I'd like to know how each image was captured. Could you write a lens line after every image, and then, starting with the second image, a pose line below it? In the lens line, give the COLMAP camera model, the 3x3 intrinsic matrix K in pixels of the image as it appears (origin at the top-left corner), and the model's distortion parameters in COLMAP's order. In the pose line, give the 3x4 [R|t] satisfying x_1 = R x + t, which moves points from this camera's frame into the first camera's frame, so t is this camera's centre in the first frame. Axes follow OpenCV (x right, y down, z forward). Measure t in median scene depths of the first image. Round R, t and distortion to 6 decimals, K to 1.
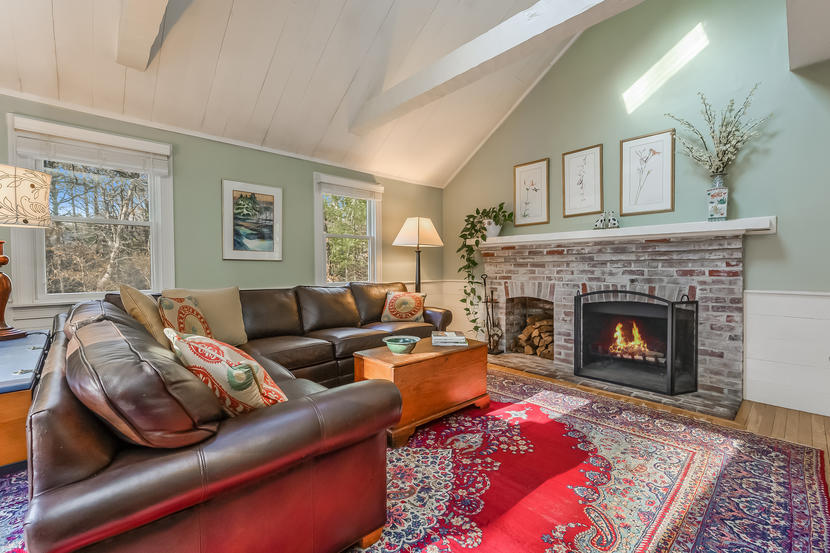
lens RADIAL K [[350.5, 0, 425.4], [0, 350.5, 275.4], [0, 0, 1]] dist [0.002122, 0.001269]
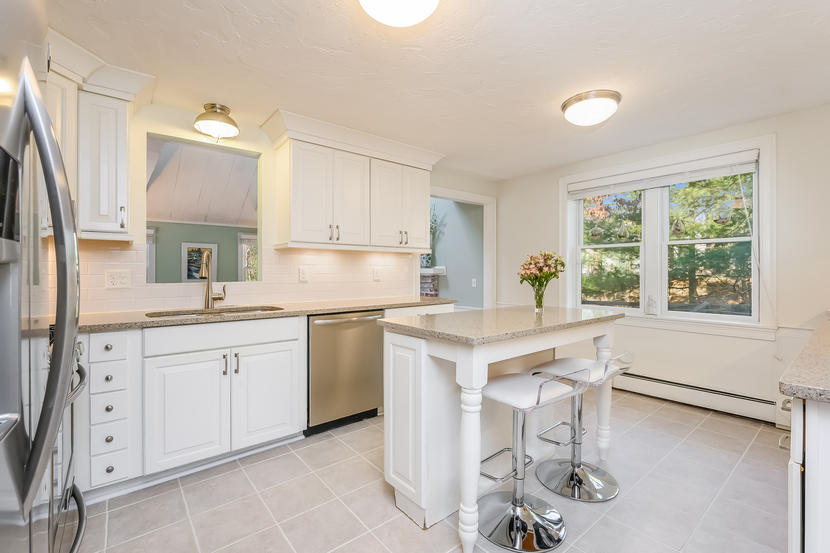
lens RADIAL K [[372.3, 0, 419.3], [0, 372.3, 270.5], [0, 0, 1]] dist [-0.006137, -0.002034]
pose [[0.997911, 0.004118, -0.064468, 0.825609], [-0.005606, 0.999721, -0.022925, -0.082551], [0.064356, 0.023239, 0.997656, -0.907473]]
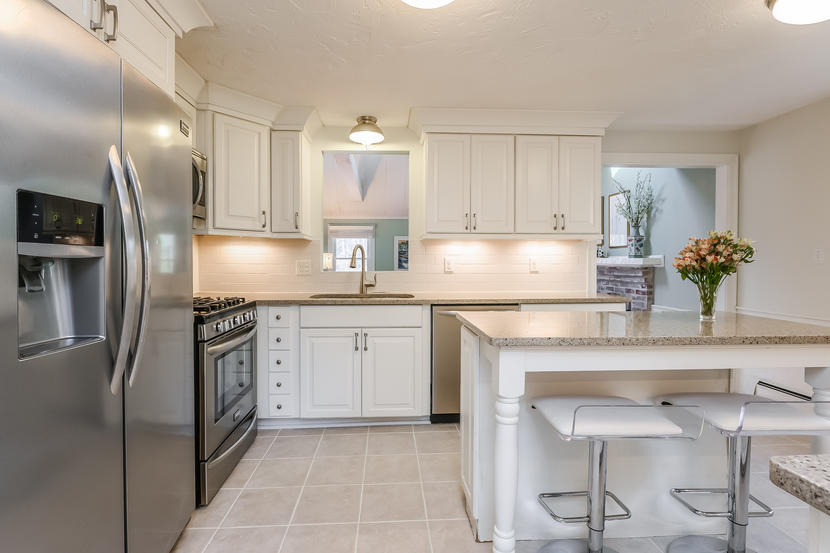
lens RADIAL K [[405.3, 0, 398.0], [0, 405.3, 266.9], [0, 0, 1]] dist [-0.016991, -0.000444]
pose [[0.752951, 0.012909, -0.657949, 1.065156], [-0.017180, 0.999852, -0.000043, -0.085146], [0.657852, 0.011336, 0.753062, -0.841209]]
